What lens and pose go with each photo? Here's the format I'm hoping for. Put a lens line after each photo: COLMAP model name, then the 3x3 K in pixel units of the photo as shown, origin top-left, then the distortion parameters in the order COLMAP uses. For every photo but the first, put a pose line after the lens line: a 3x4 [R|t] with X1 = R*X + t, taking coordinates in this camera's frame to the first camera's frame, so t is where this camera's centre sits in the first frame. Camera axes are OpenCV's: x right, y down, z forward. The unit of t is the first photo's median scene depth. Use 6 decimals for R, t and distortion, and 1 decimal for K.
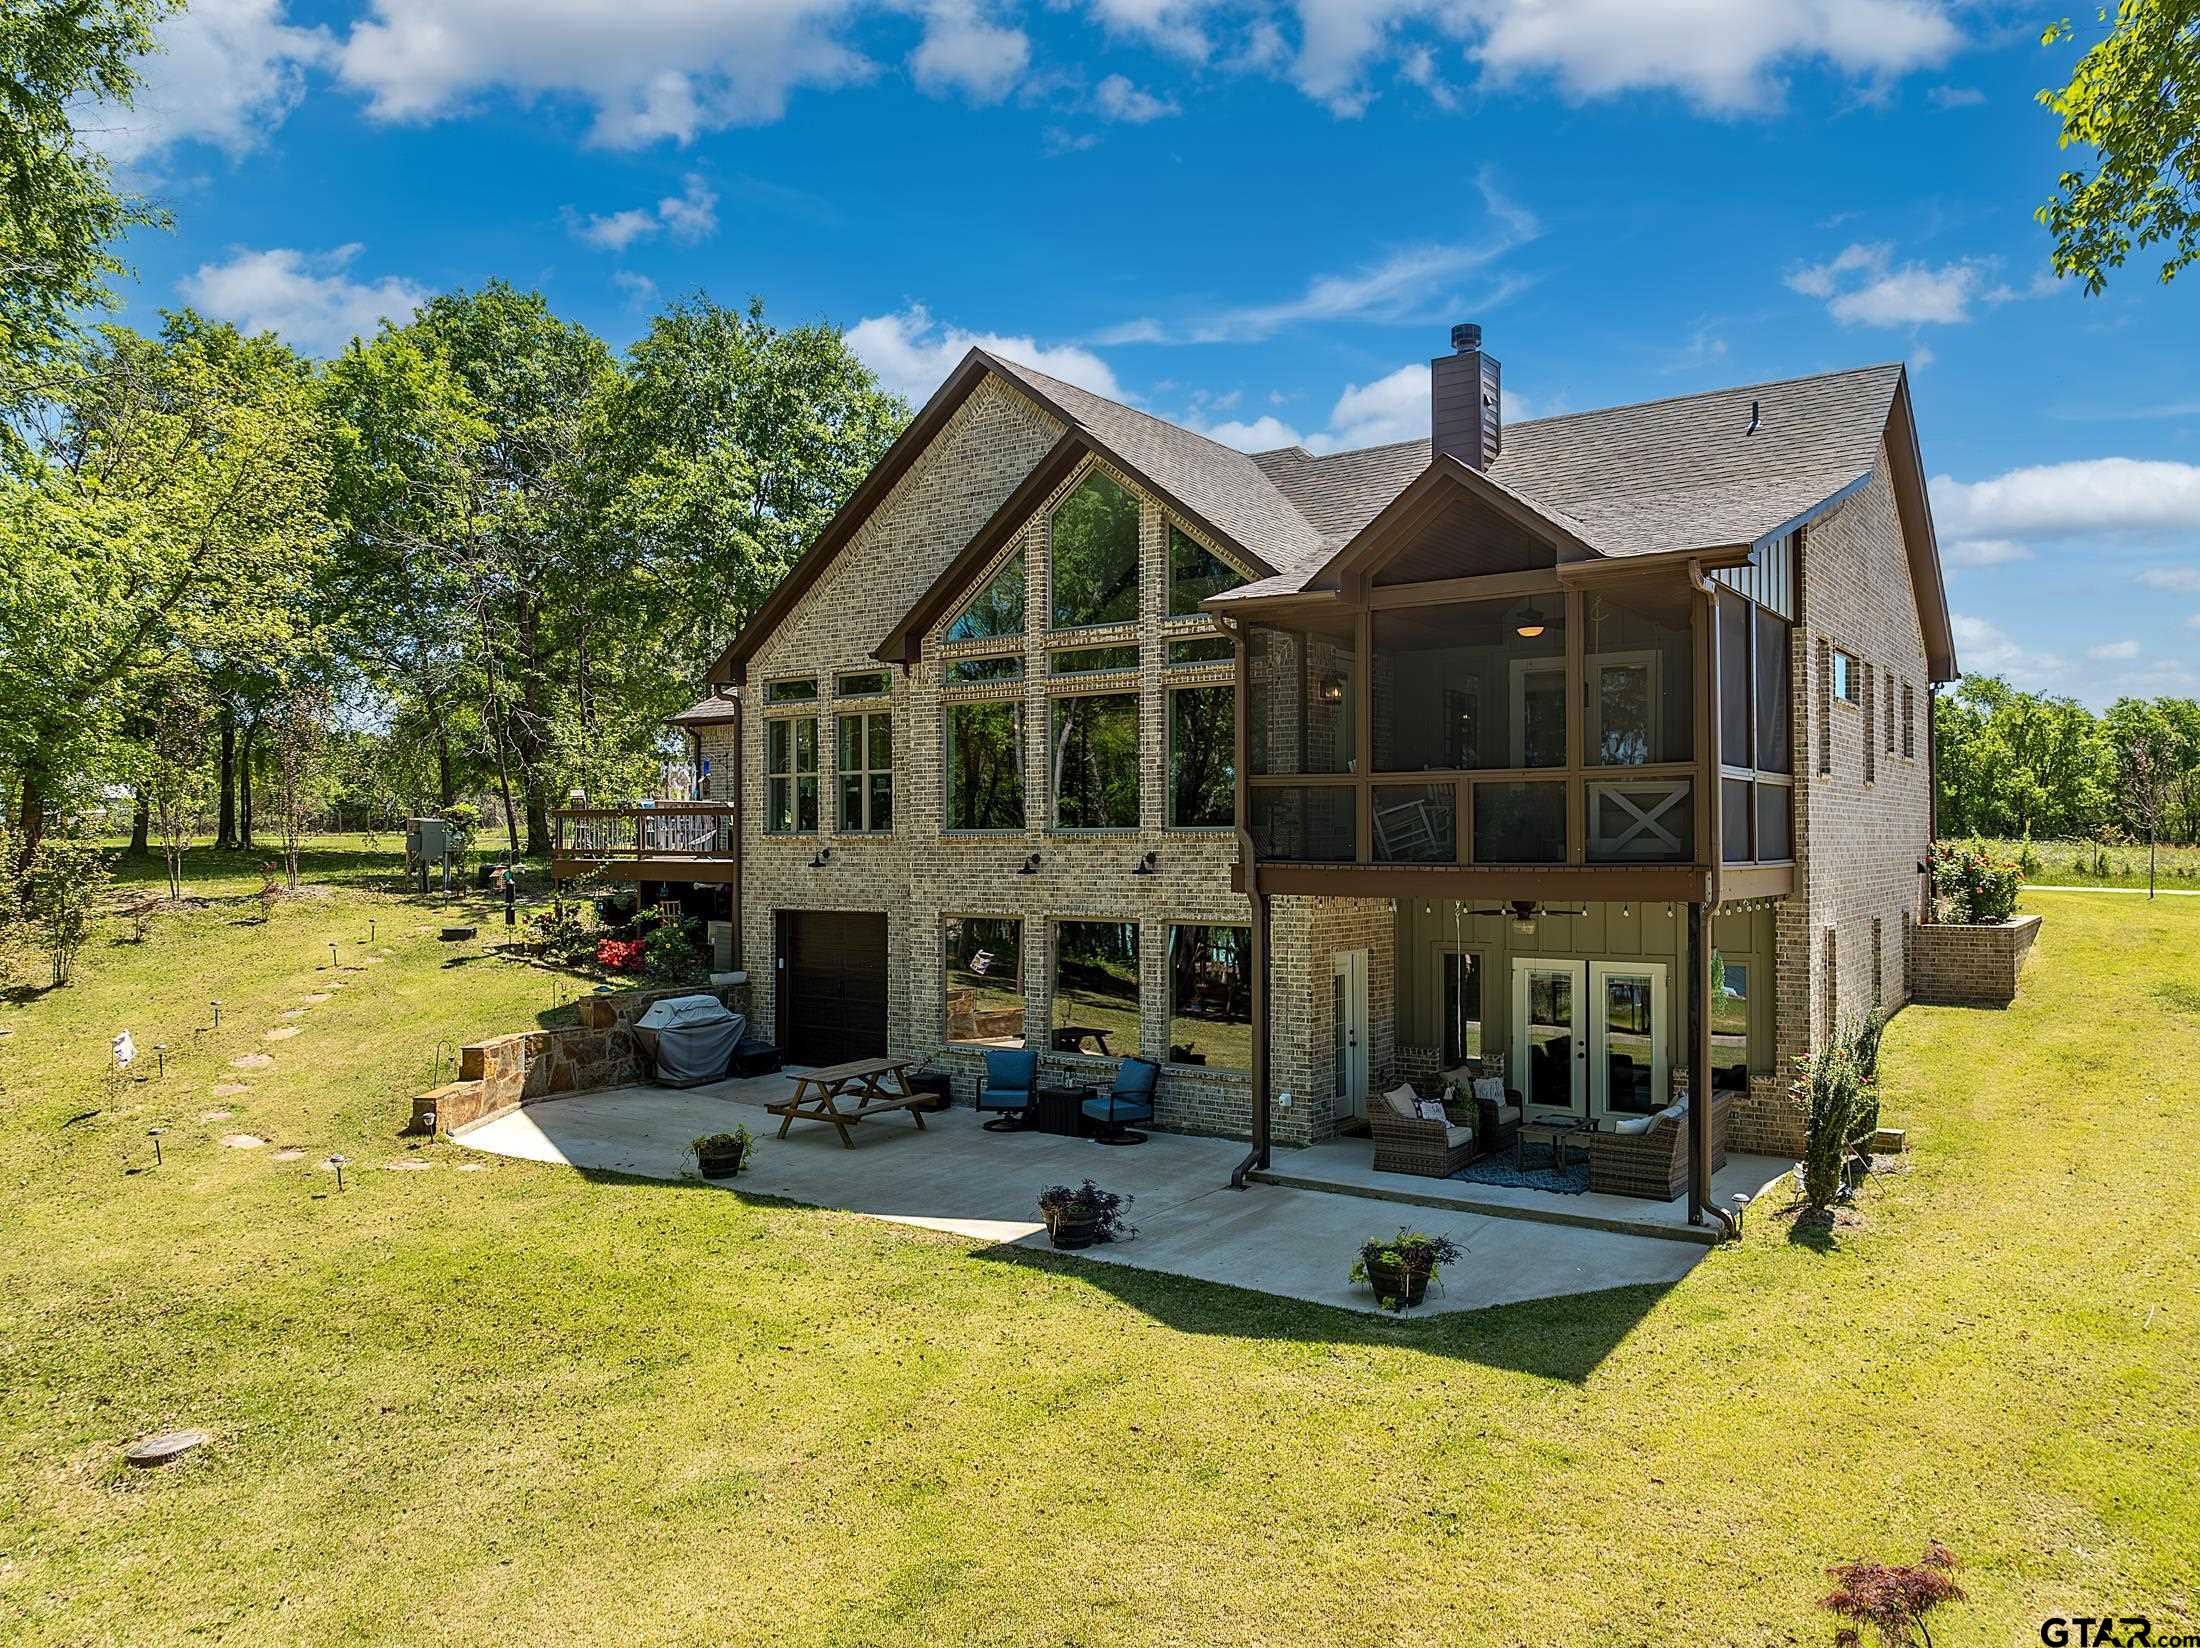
lens RADIAL K [[1550.6, 0, 1088.1], [0, 1550.6, 822.1], [0, 0, 1]] dist [-0.038758, 0.010688]
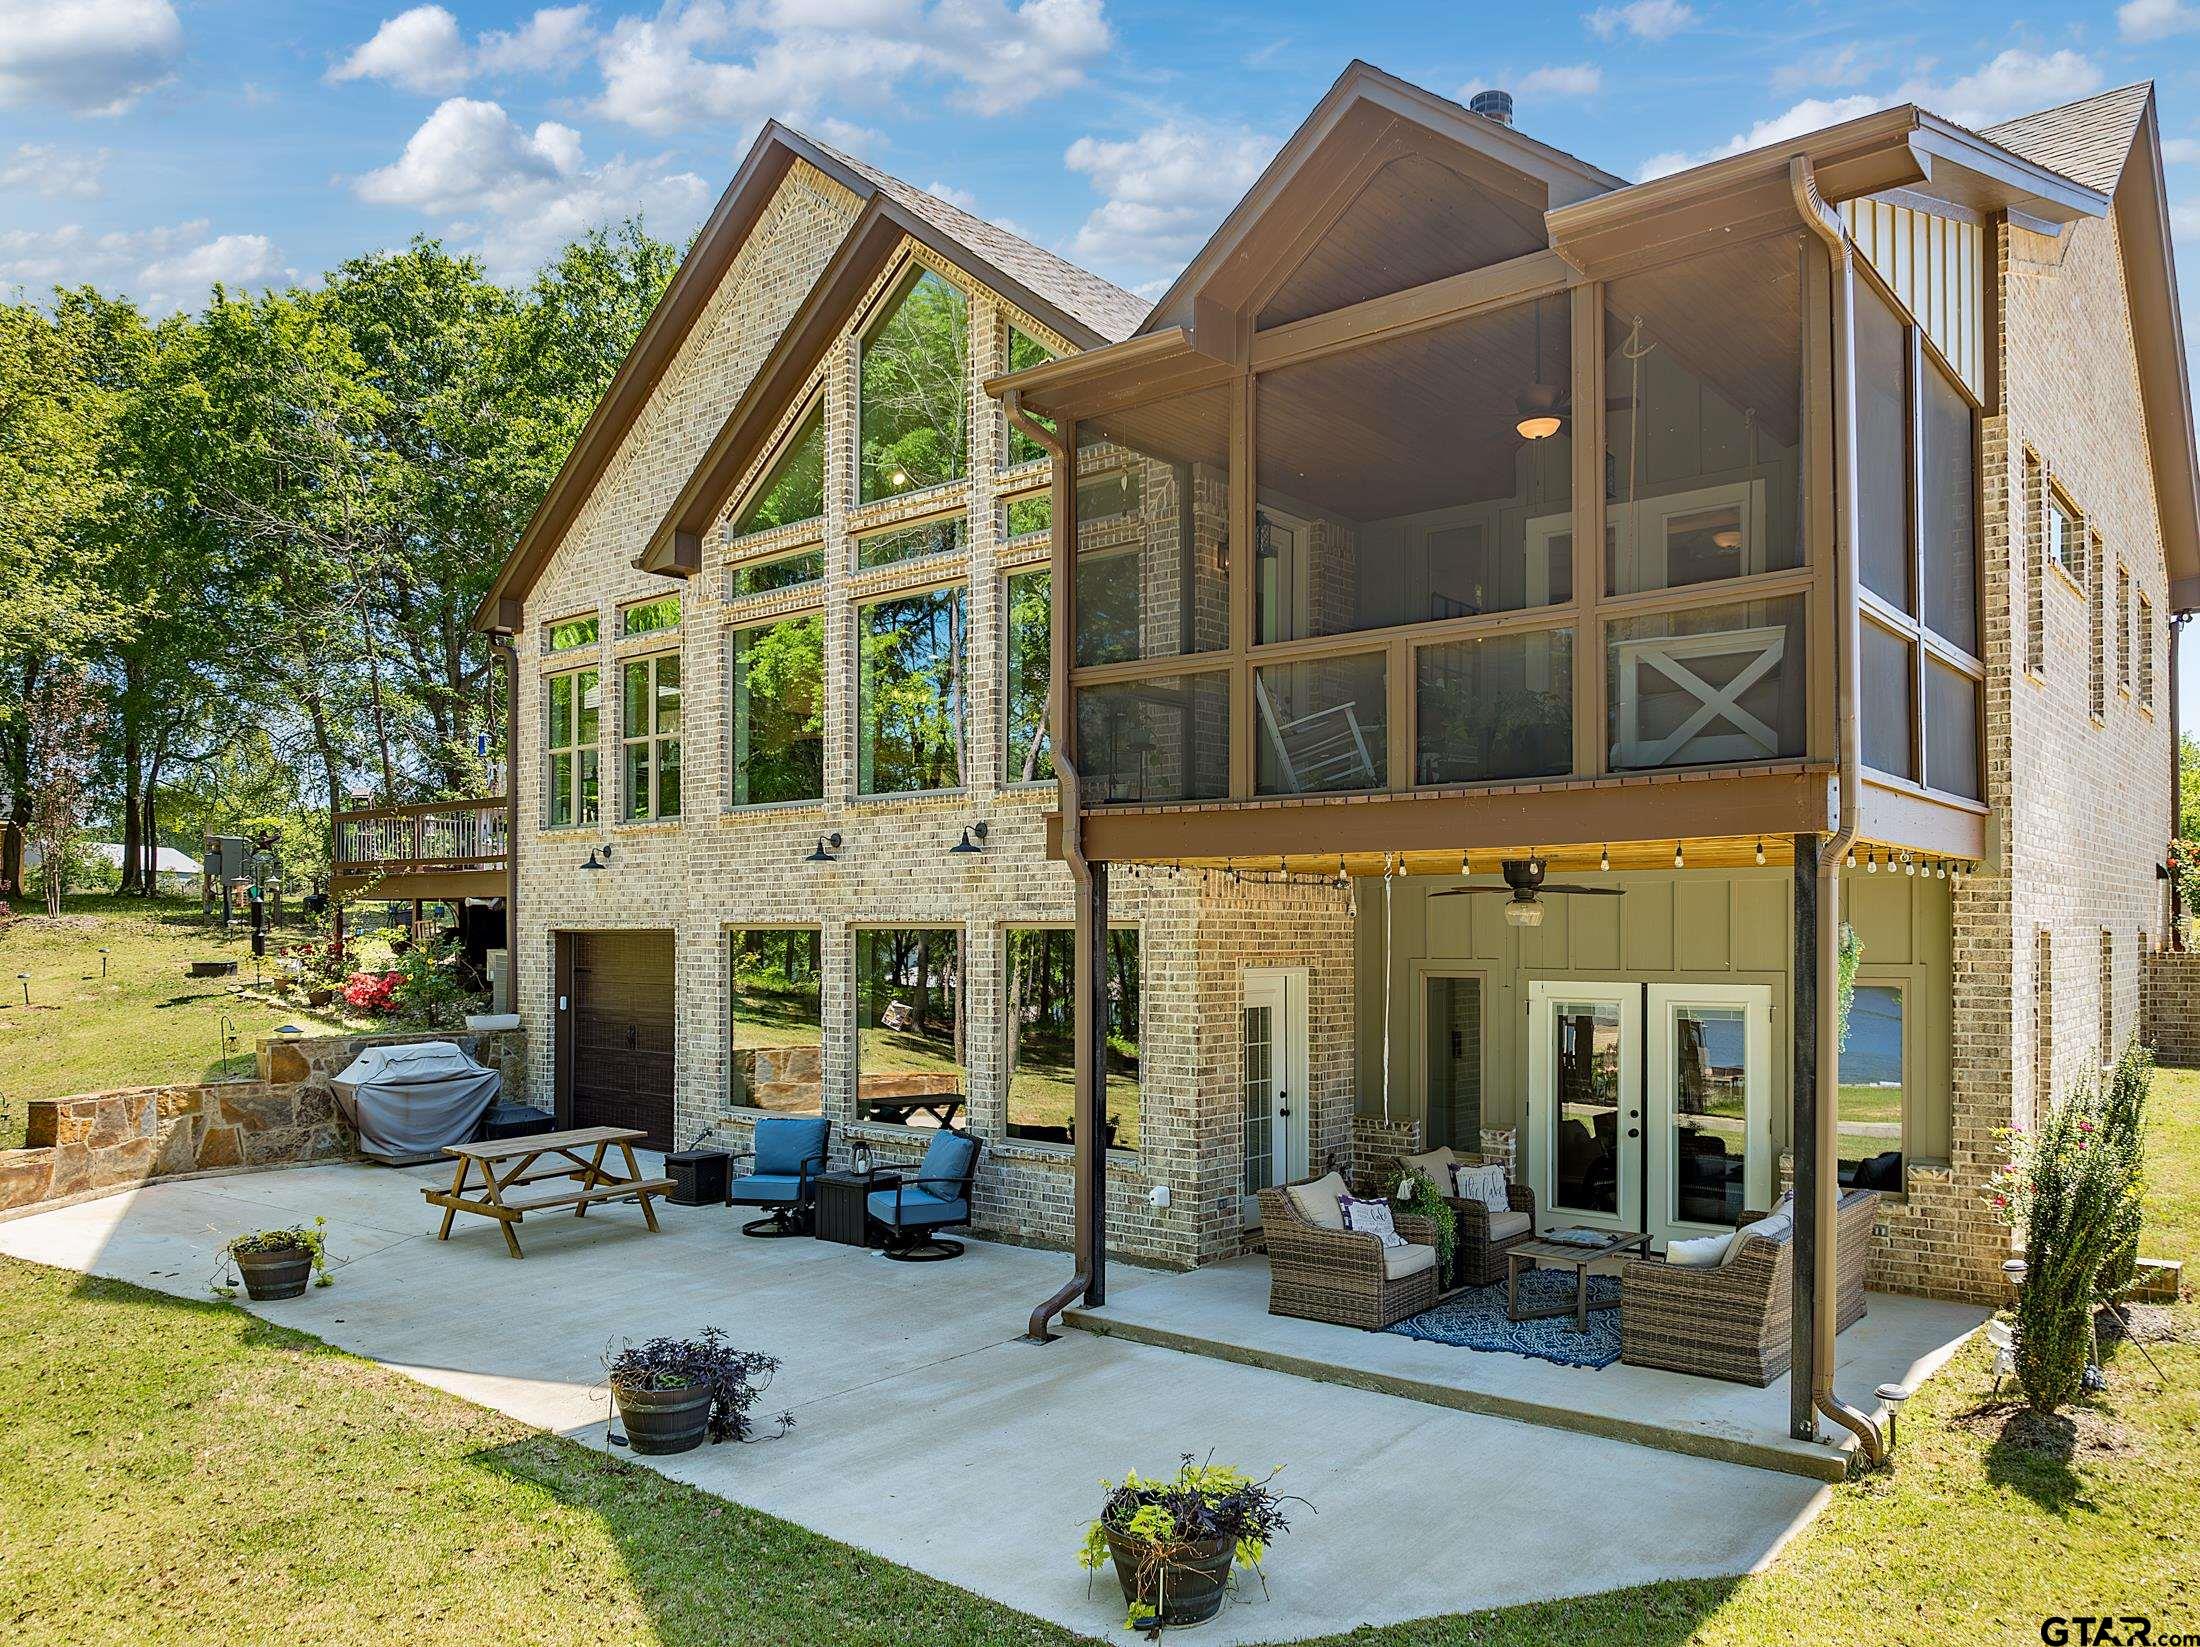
lens RADIAL K [[1550.6, 0, 1115.3], [0, 1550.6, 923.7], [0, 0, 1]] dist [-0.038758, 0.010688]
pose [[0.997868, 0.003916, -0.065143, 0.154215], [-0.003698, 0.999987, 0.003466, 0.066302], [0.065156, -0.003218, 0.997870, 0.368256]]
